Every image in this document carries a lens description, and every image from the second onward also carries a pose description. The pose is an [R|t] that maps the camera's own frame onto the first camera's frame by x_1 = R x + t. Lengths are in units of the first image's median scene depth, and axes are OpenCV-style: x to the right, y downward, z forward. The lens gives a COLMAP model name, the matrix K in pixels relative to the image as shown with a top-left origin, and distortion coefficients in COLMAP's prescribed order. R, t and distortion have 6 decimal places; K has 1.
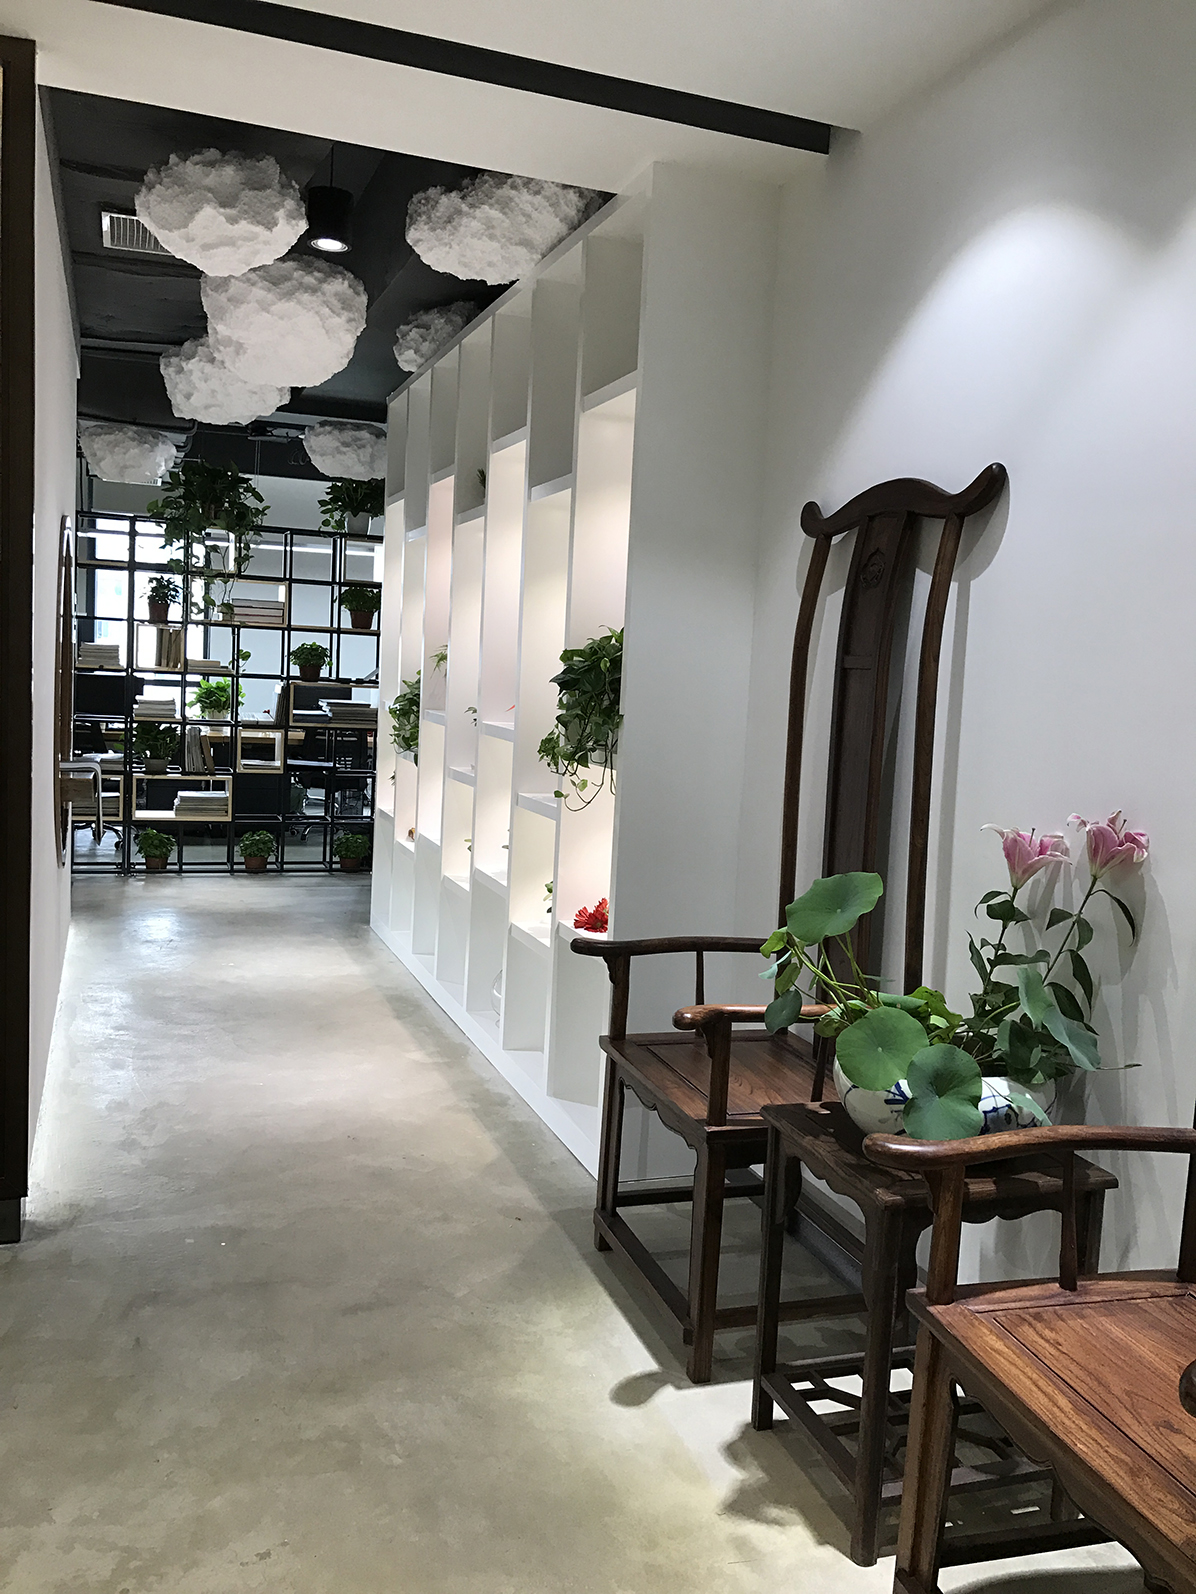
lens RADIAL K [[1318.1, 0, 588.9], [0, 1318.1, 790.0], [0, 0, 1]] dist [0.097924, -0.153636]
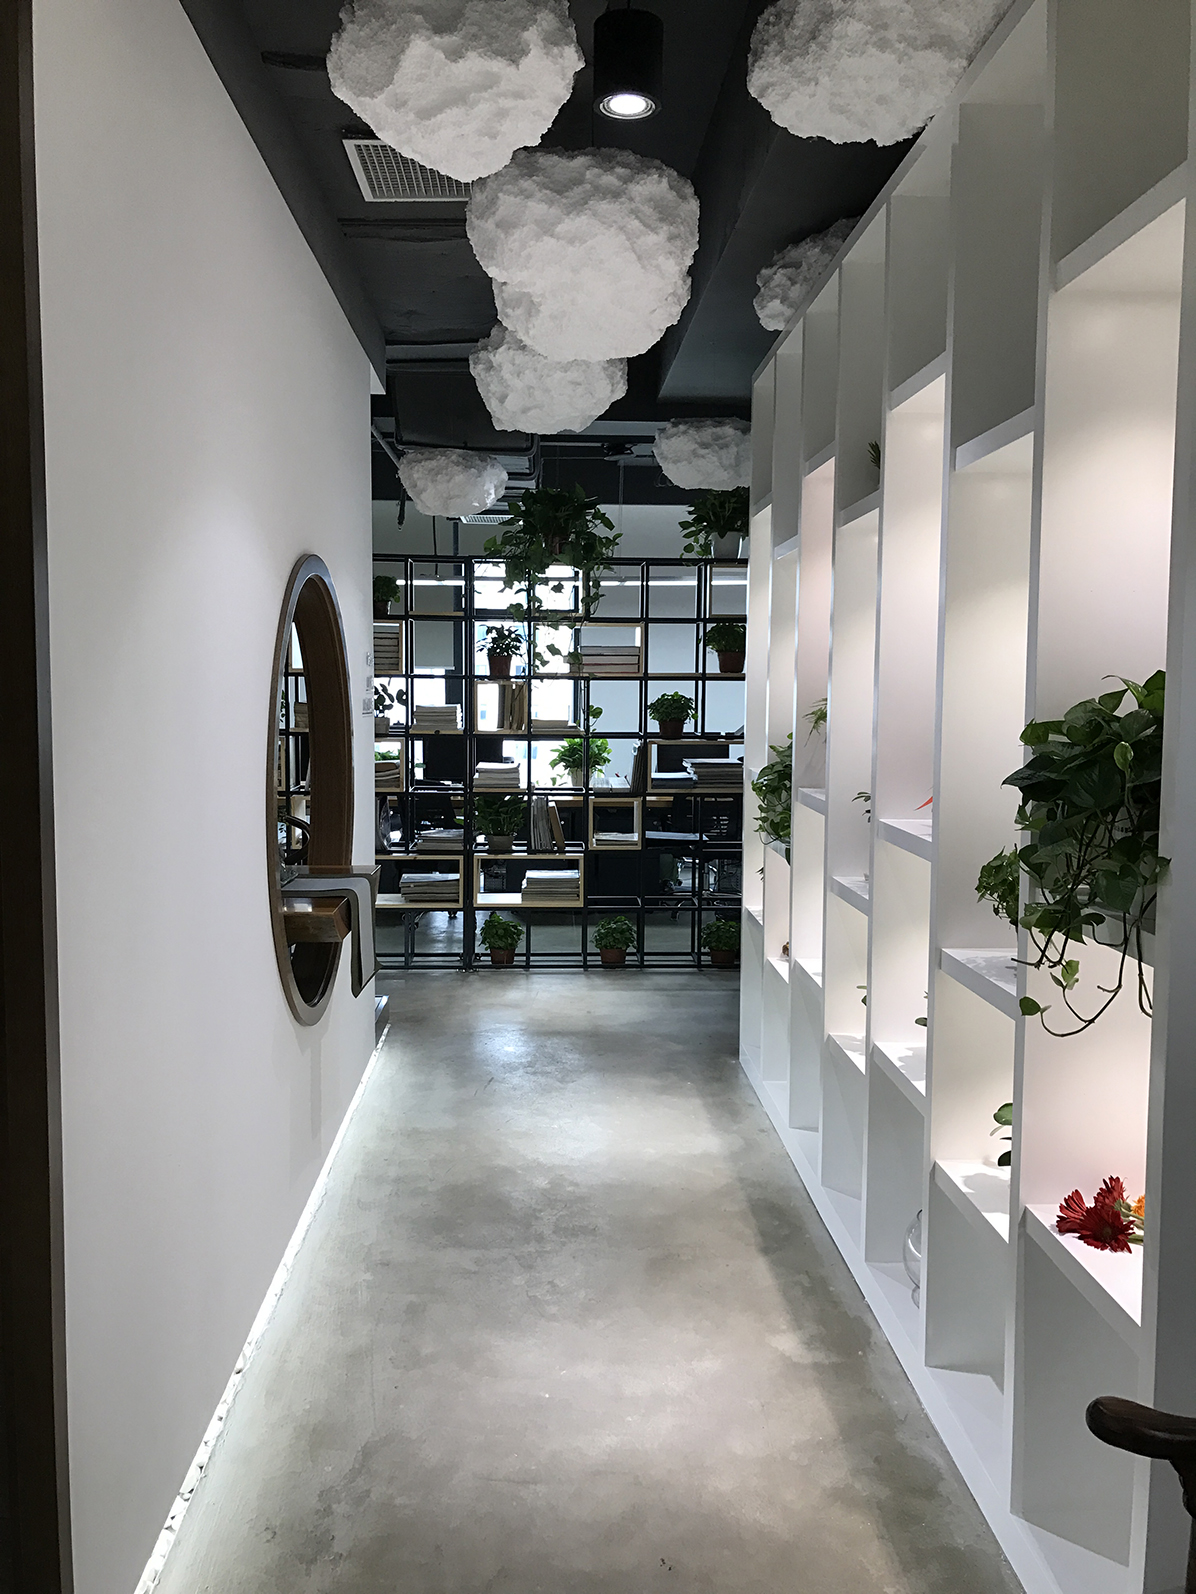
lens RADIAL K [[1318.1, 0, 588.9], [0, 1318.1, 790.0], [0, 0, 1]] dist [0.097924, -0.153636]
pose [[0.954314, -0.020778, -0.298082, -0.015722], [0.014164, 0.999604, -0.024330, -0.037280], [0.298469, 0.018996, 0.954230, 0.235288]]
